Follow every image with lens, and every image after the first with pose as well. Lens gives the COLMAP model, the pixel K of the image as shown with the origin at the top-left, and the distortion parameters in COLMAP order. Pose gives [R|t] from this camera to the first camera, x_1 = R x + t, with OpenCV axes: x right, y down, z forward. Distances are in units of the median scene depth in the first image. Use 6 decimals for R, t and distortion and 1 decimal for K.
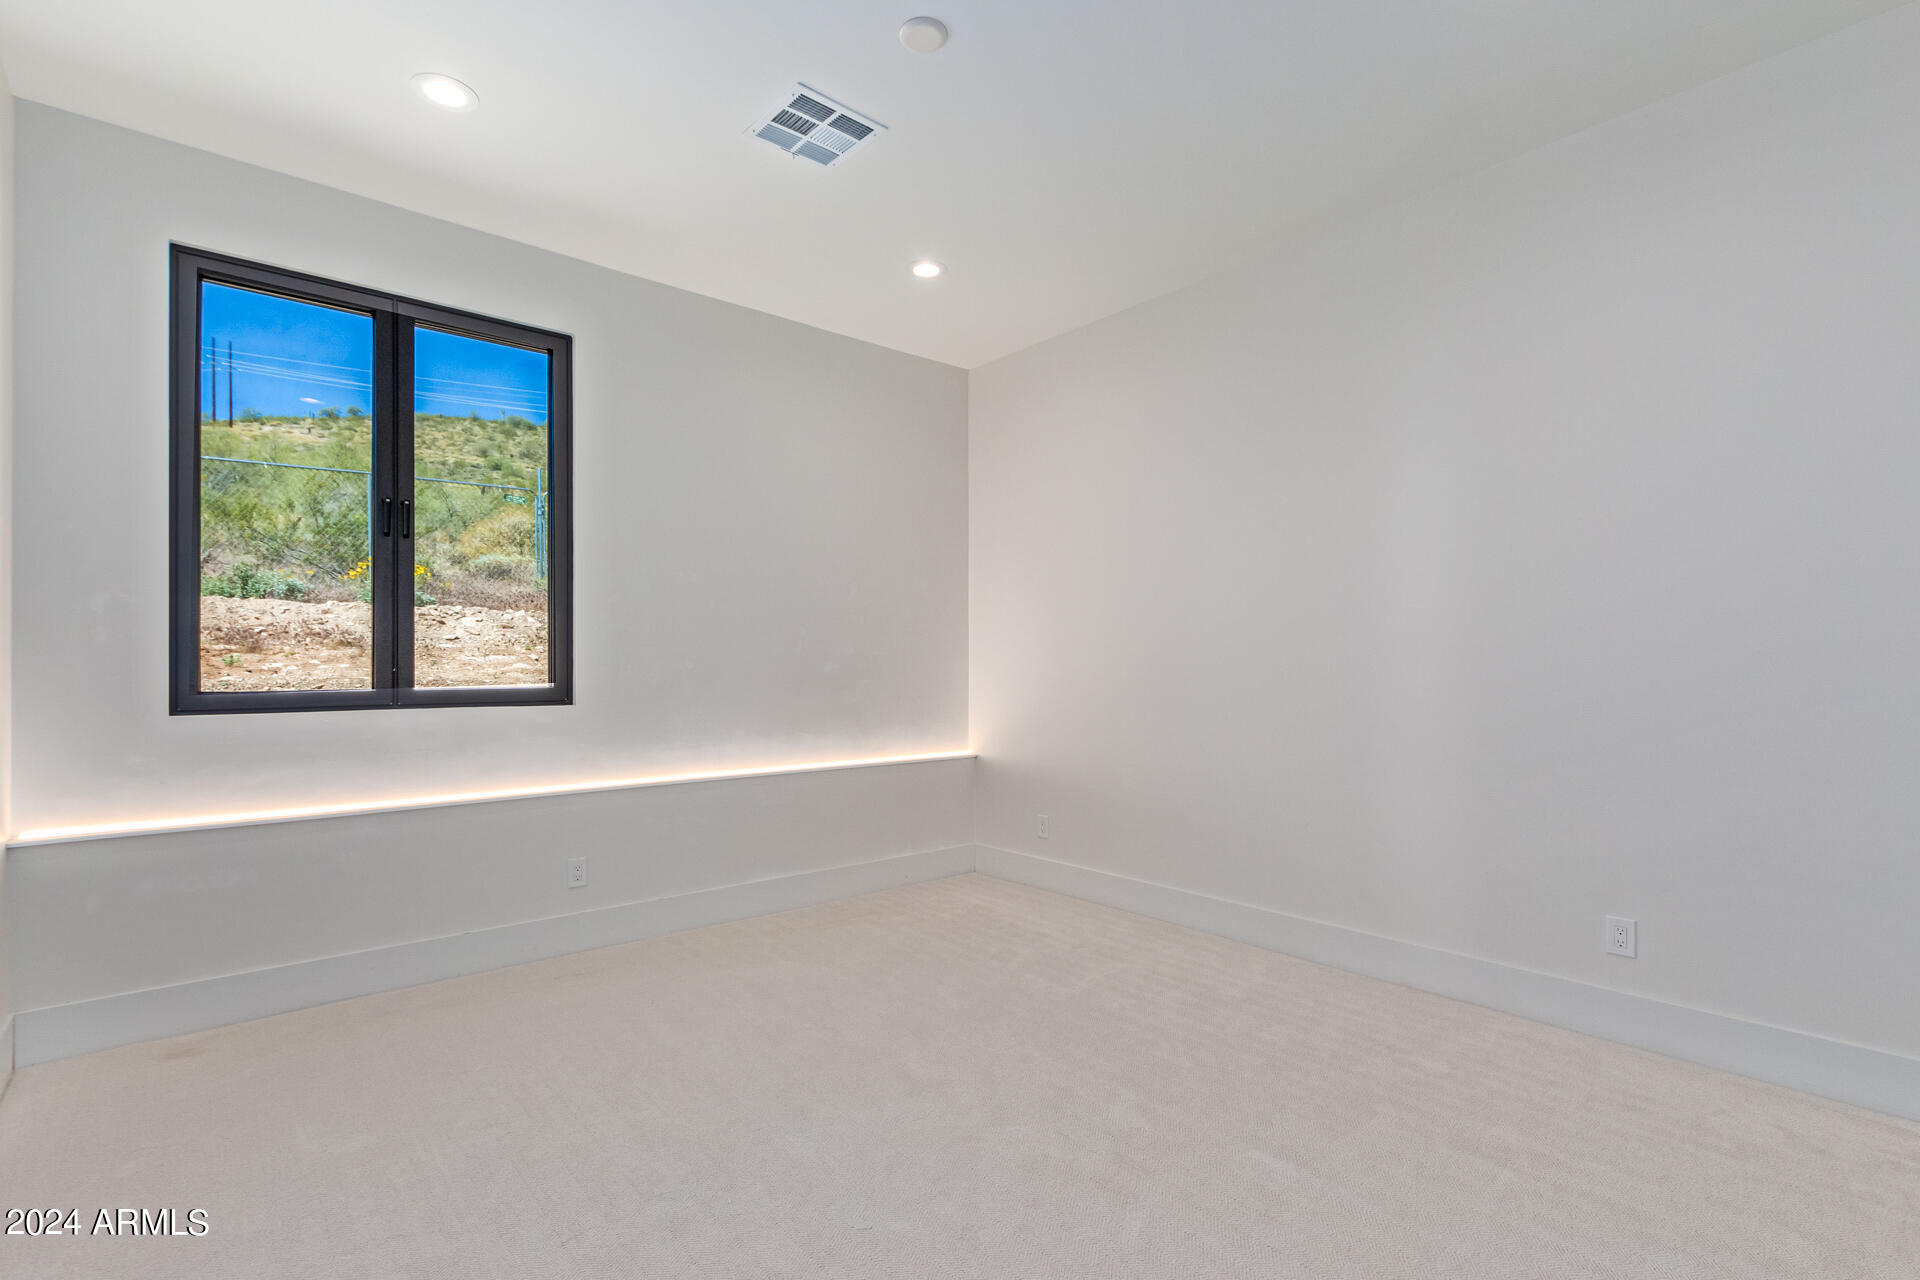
lens RADIAL K [[897.5, 0, 968.5], [0, 897.5, 656.4], [0, 0, 1]] dist [0.017031, -0.007703]
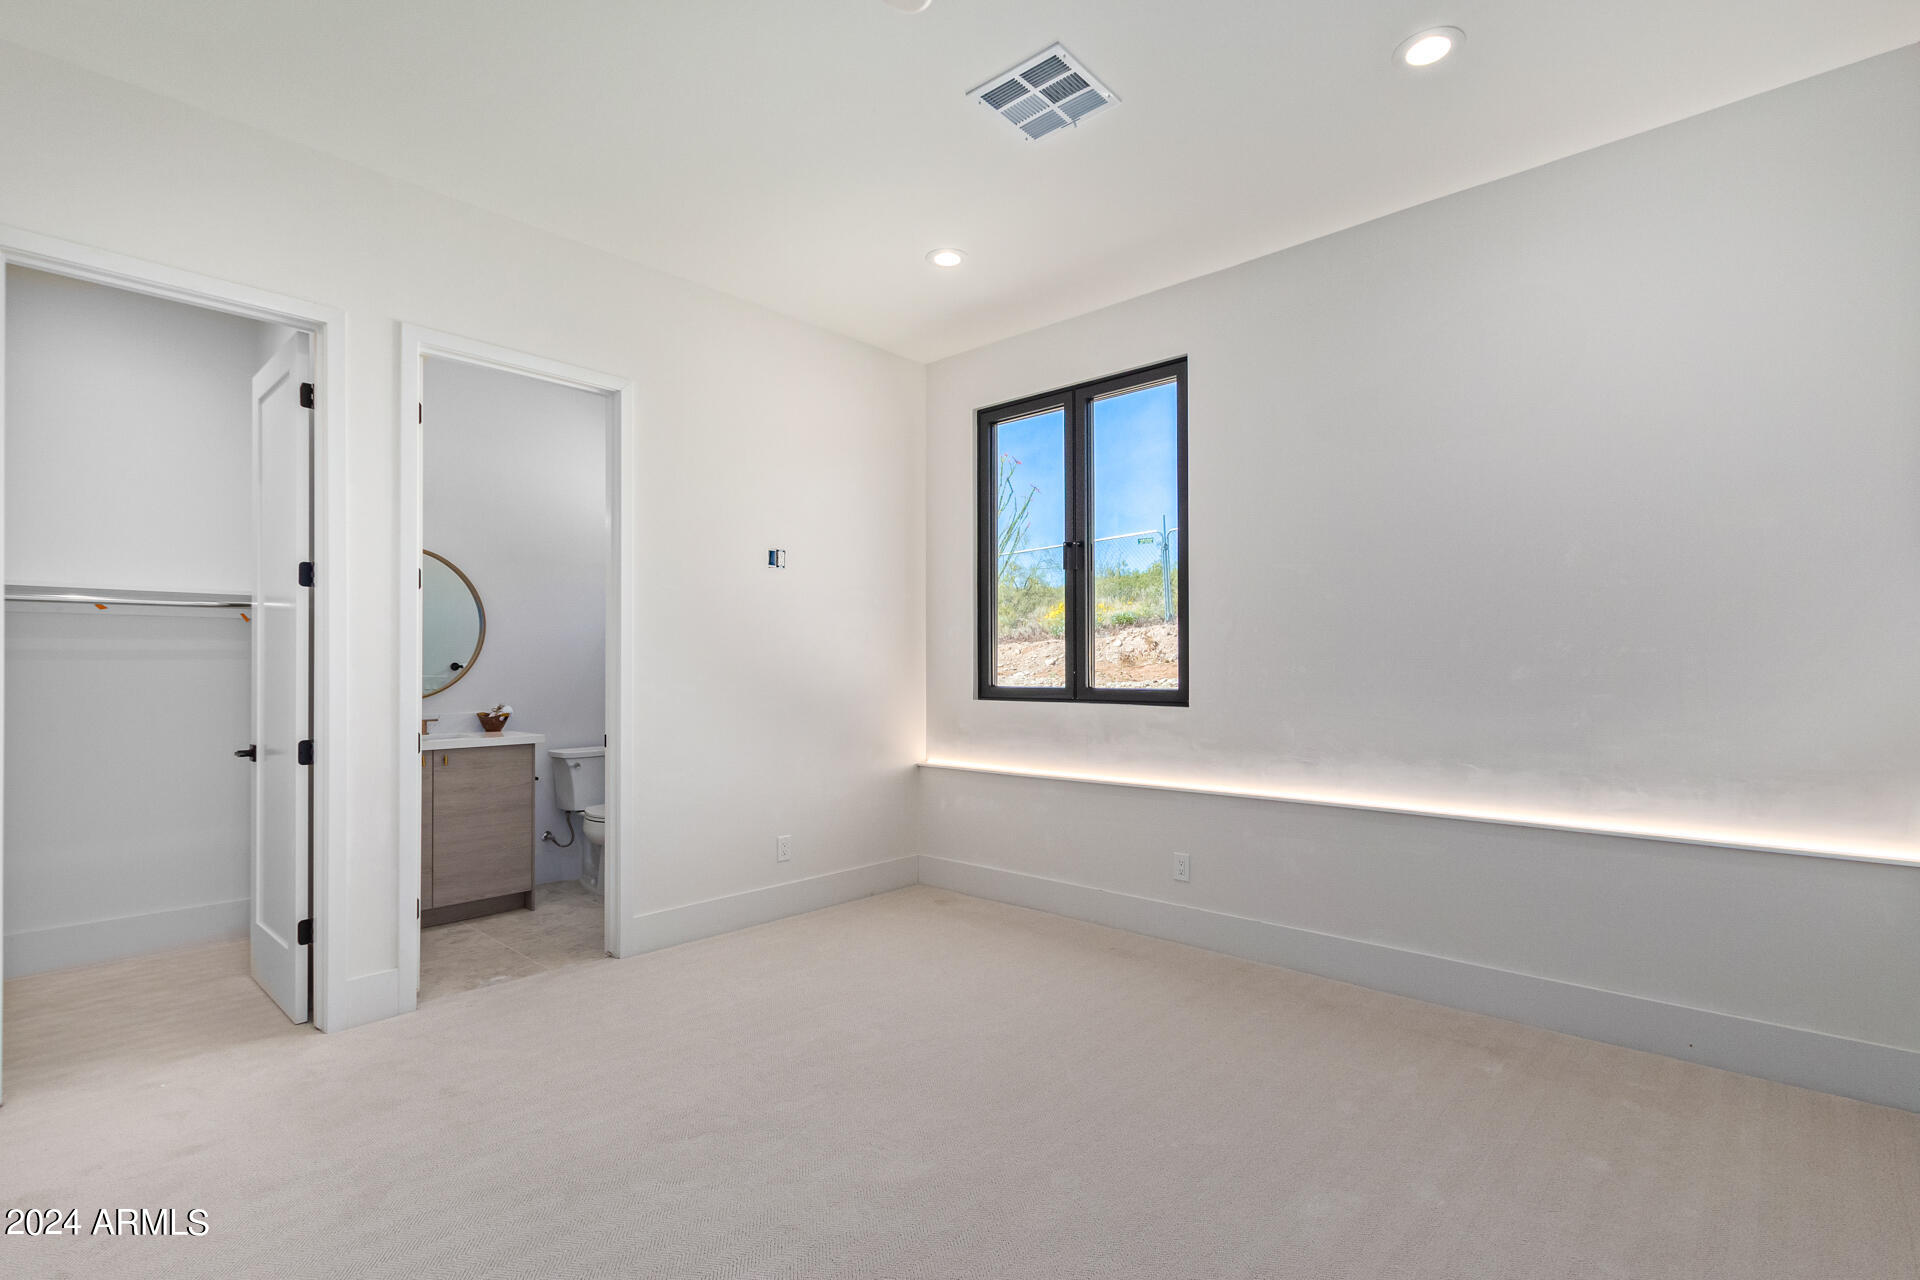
lens RADIAL K [[897.5, 0, 968.5], [0, 897.5, 656.4], [0, 0, 1]] dist [0.017031, -0.007703]
pose [[0.136824, -0.015931, -0.990467, 0.624296], [0.006027, 0.999866, -0.015250, 0.010738], [0.990577, -0.003883, 0.136902, 0.667089]]
